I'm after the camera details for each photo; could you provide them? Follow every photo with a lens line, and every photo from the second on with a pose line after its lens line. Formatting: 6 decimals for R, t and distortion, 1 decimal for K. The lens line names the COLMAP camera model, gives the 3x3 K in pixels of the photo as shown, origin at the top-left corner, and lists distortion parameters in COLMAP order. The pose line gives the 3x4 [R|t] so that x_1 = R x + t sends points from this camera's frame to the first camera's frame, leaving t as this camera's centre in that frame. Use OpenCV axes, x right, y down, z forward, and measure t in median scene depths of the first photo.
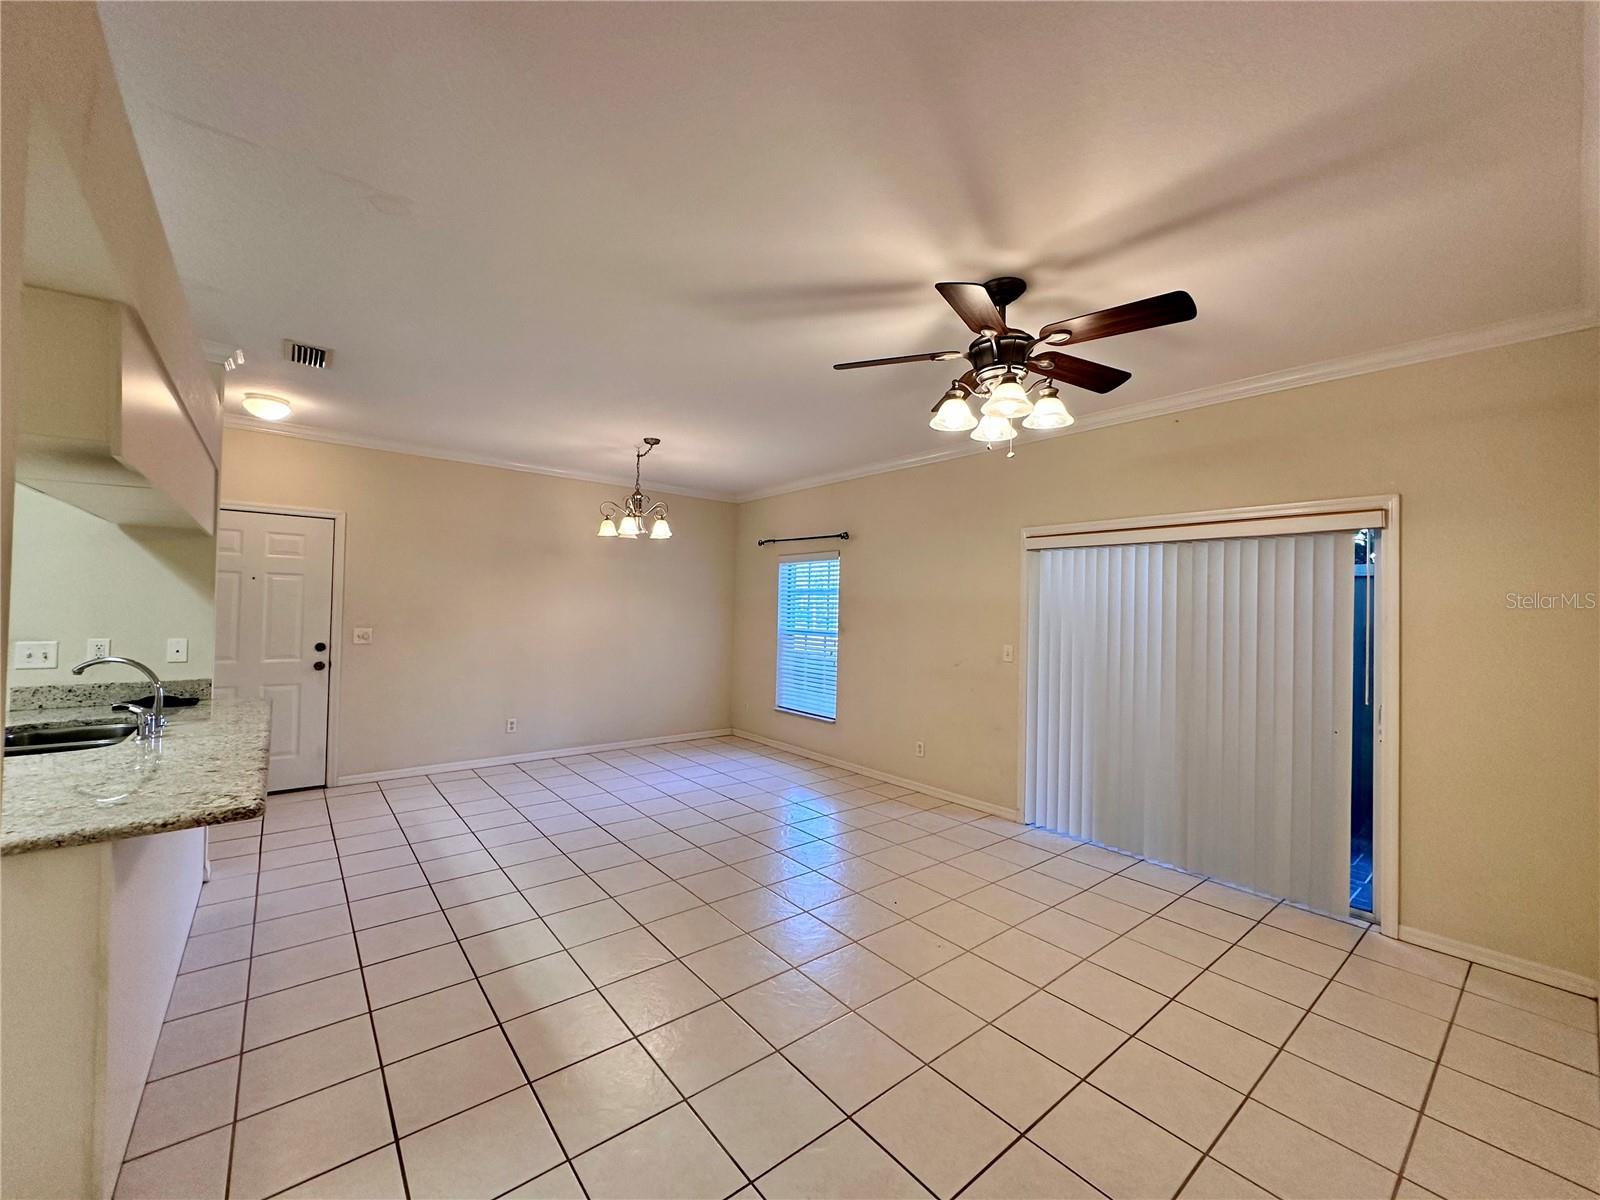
lens RADIAL K [[638.0, 0, 796.8], [0, 638.0, 598.7], [0, 0, 1]] dist [-0.002452, 0.000995]
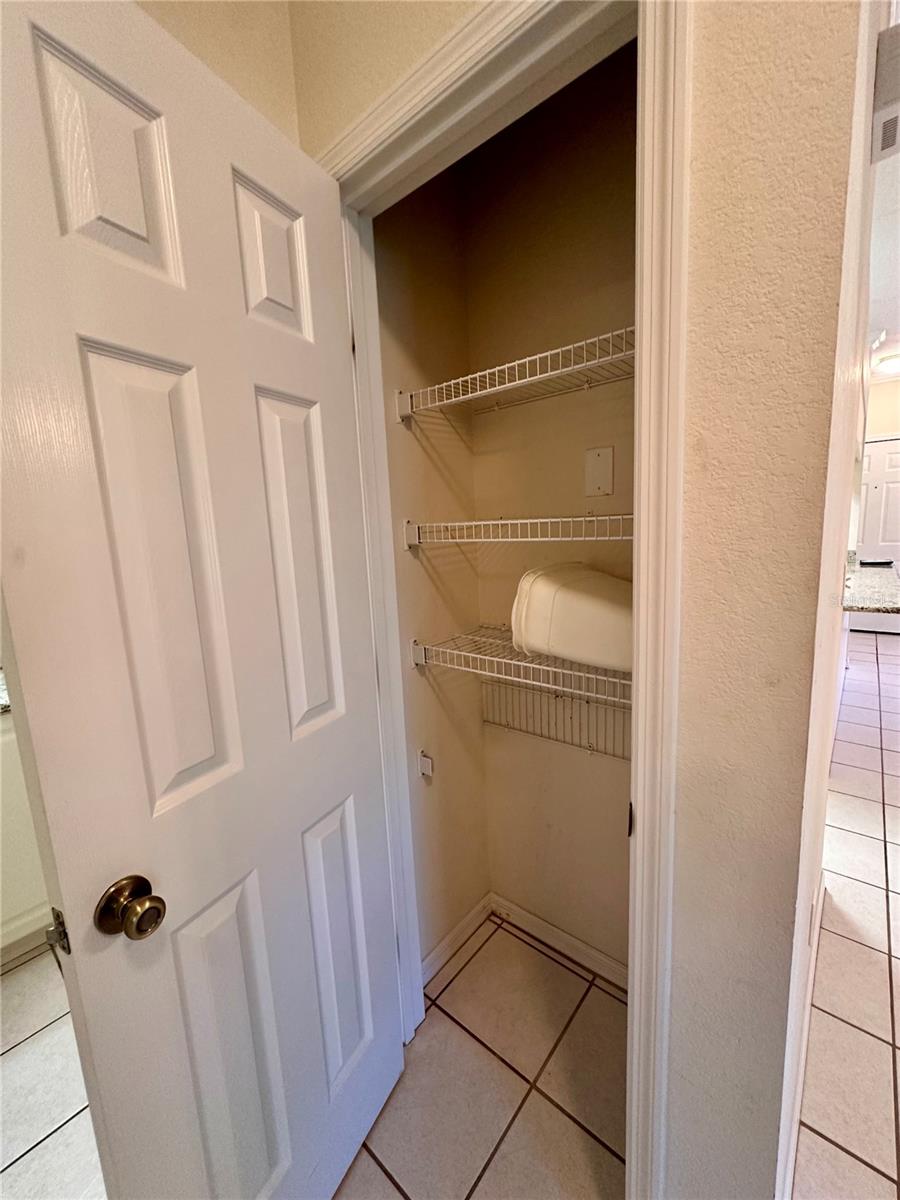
lens RADIAL K [[478.5, 0, 453.8], [0, 478.5, 600.2], [0, 0, 1]] dist [-0.002452, 0.000995]
pose [[0.184686, 0.122778, -0.975098, 0.083914], [0.062406, 0.988699, 0.136311, 0.015332], [0.980814, -0.086027, 0.174937, -0.186589]]
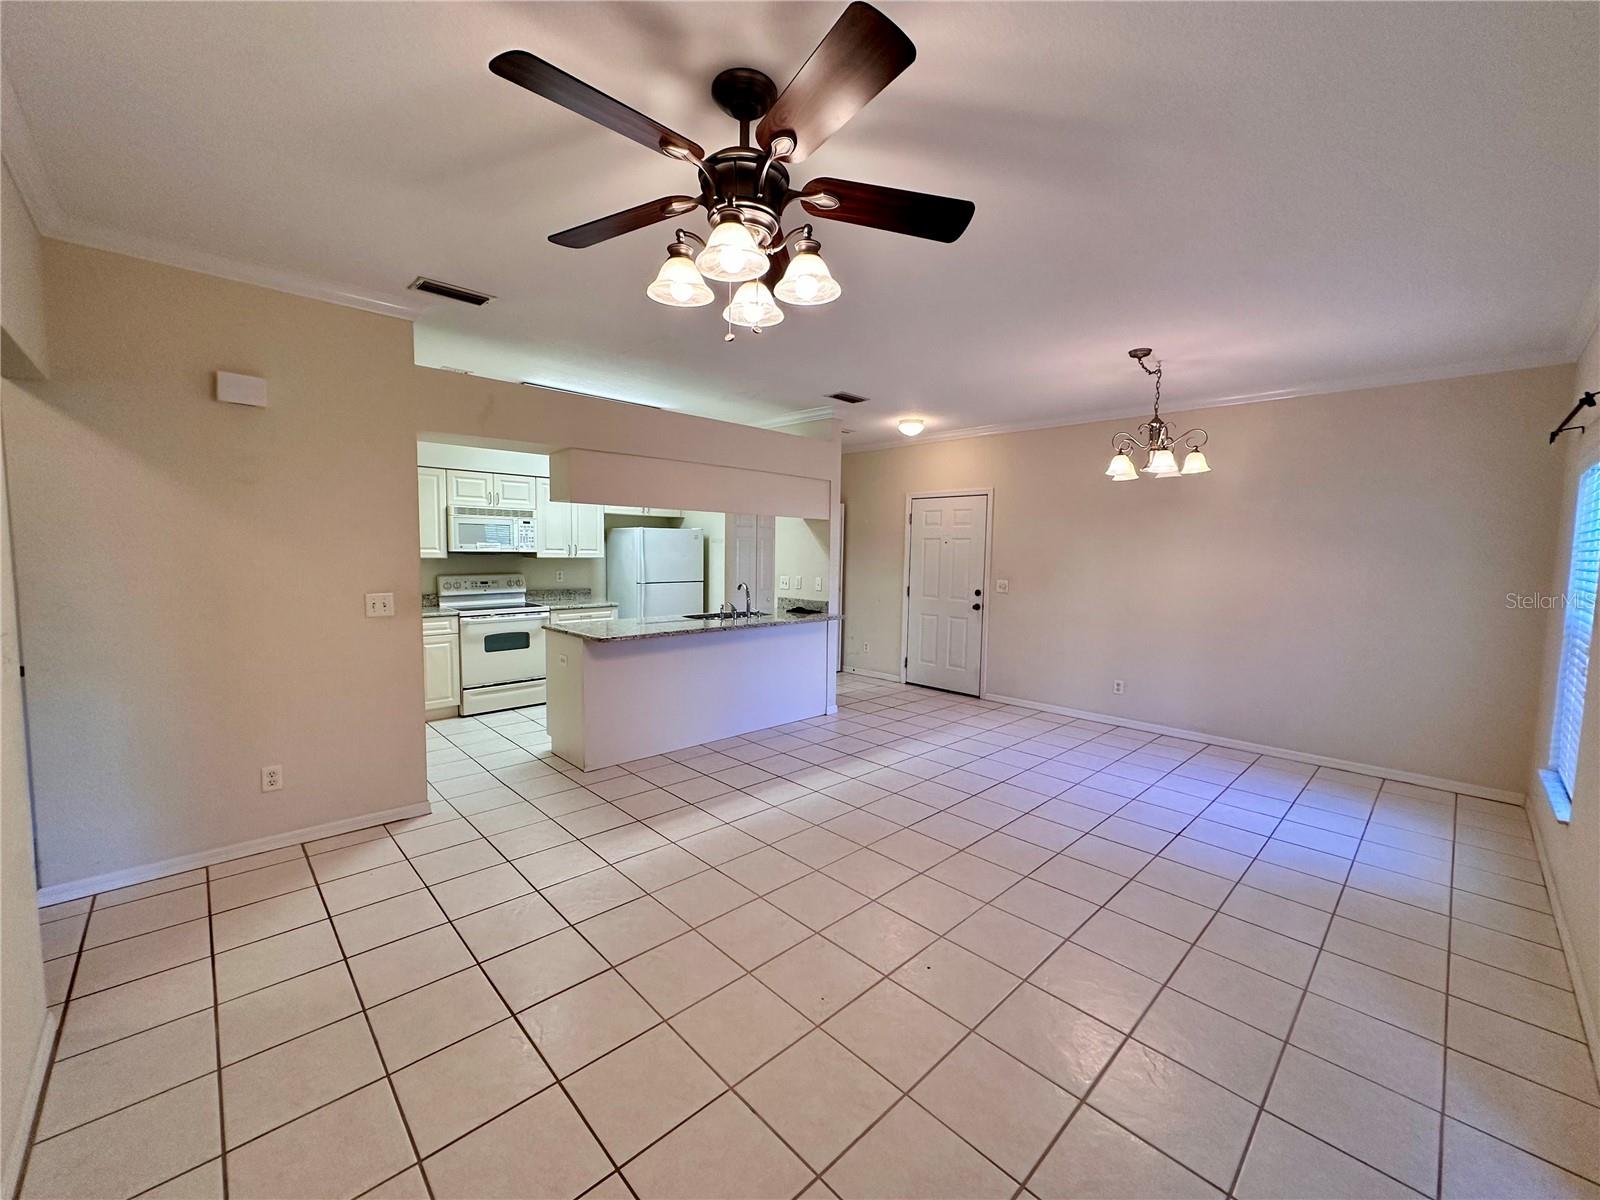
lens RADIAL K [[638.0, 0, 802.0], [0, 638.0, 595.6], [0, 0, 1]] dist [-0.002452, 0.000995]
pose [[0.084554, 0.050336, -0.995147, 0.610235], [0.000063, 0.998723, 0.050522, 0.016144], [0.996419, -0.004335, 0.084443, 0.581173]]
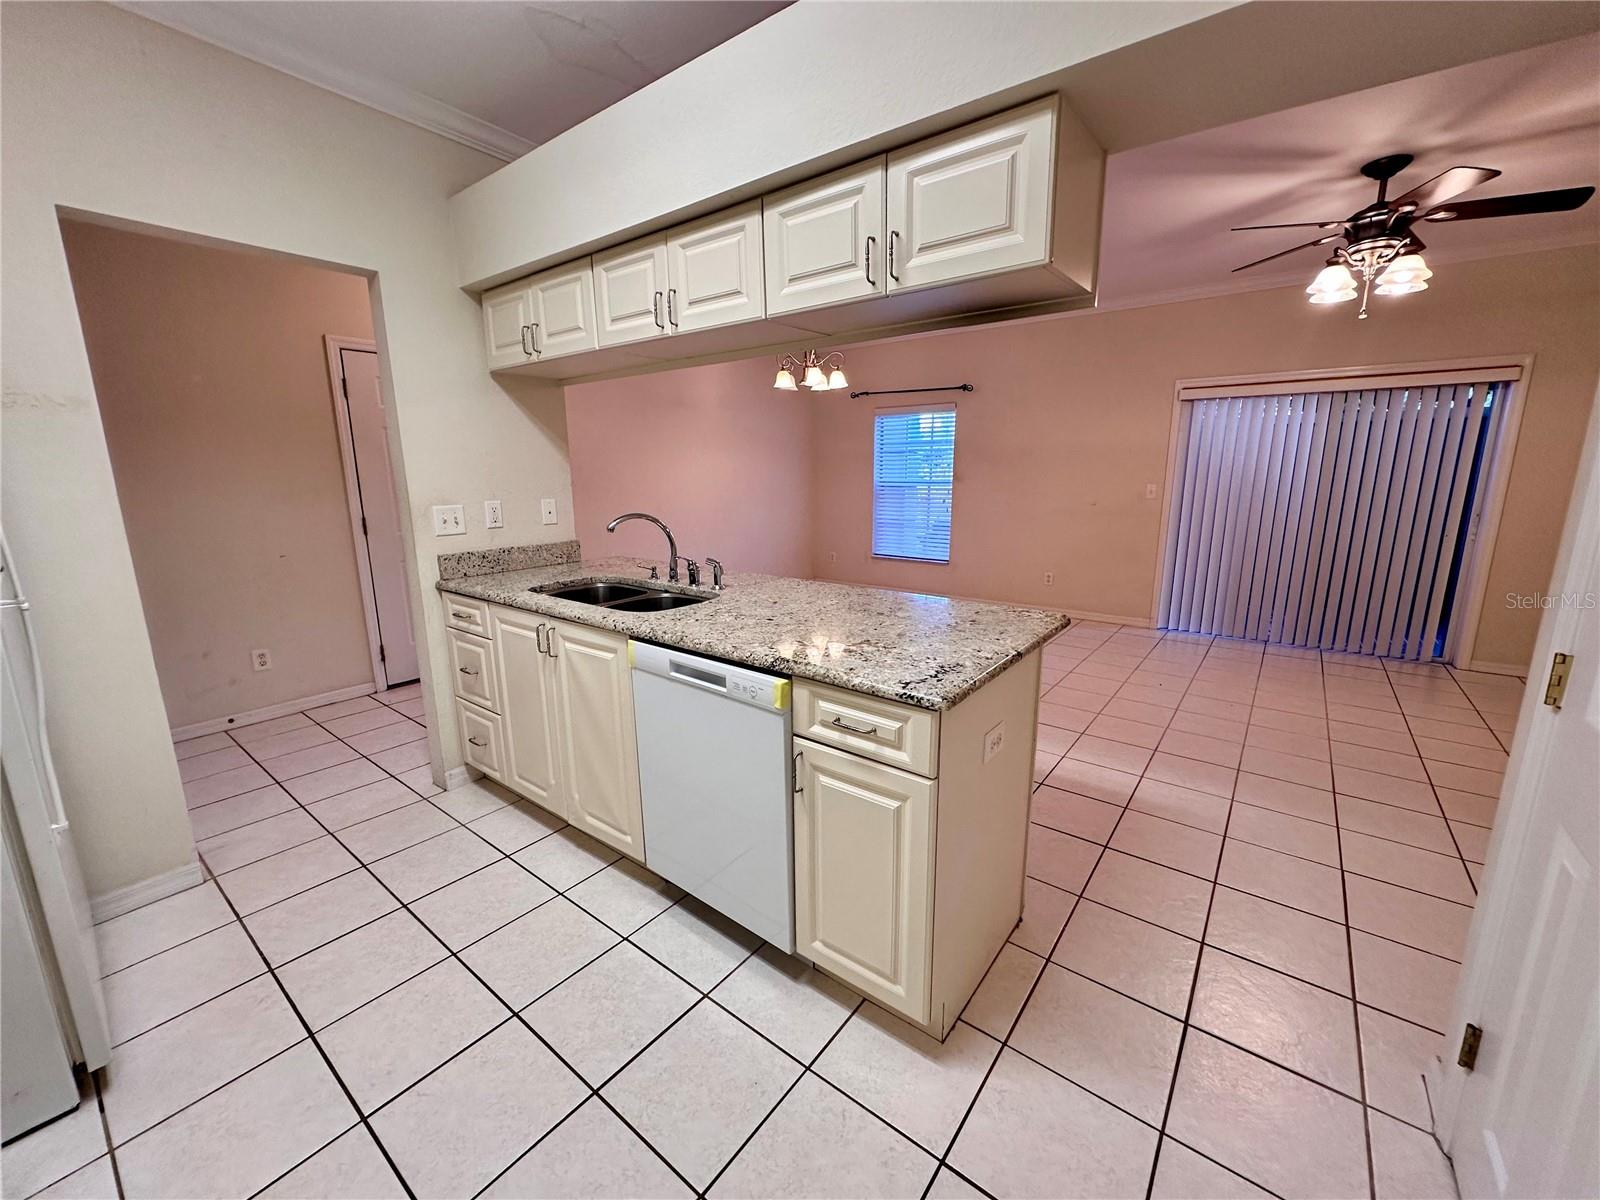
lens RADIAL K [[638.0, 0, 800.2], [0, 638.0, 597.9], [0, 0, 1]] dist [-0.002452, 0.000995]
pose [[0.972703, -0.072403, 0.220471, -0.601448], [0.023236, 0.975694, 0.217903, 0.005890], [-0.230889, -0.206832, 0.950742, -0.014415]]
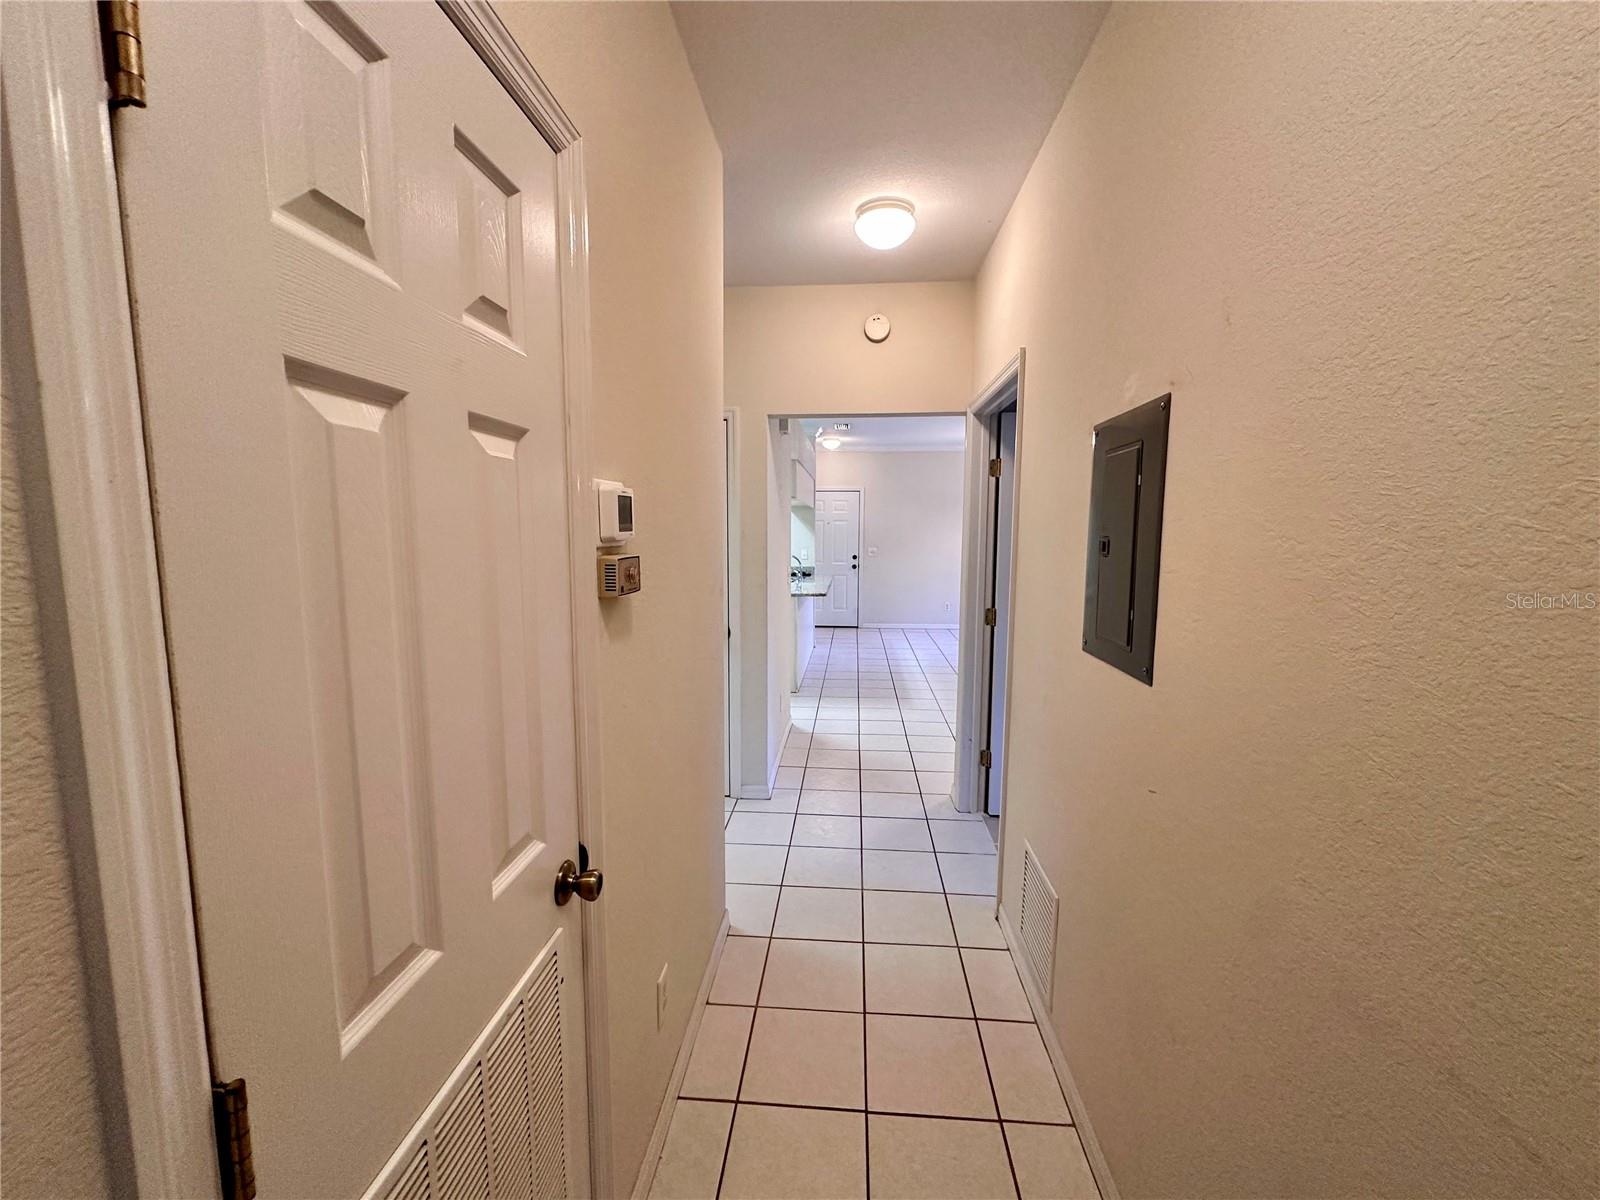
lens RADIAL K [[638.0, 0, 802.9], [0, 638.0, 599.8], [0, 0, 1]] dist [-0.002452, 0.000995]
pose [[0.726145, 0.056207, -0.685240, 0.559307], [0.022157, 0.994222, 0.105031, -0.004462], [0.687184, -0.091451, 0.720704, -0.615390]]
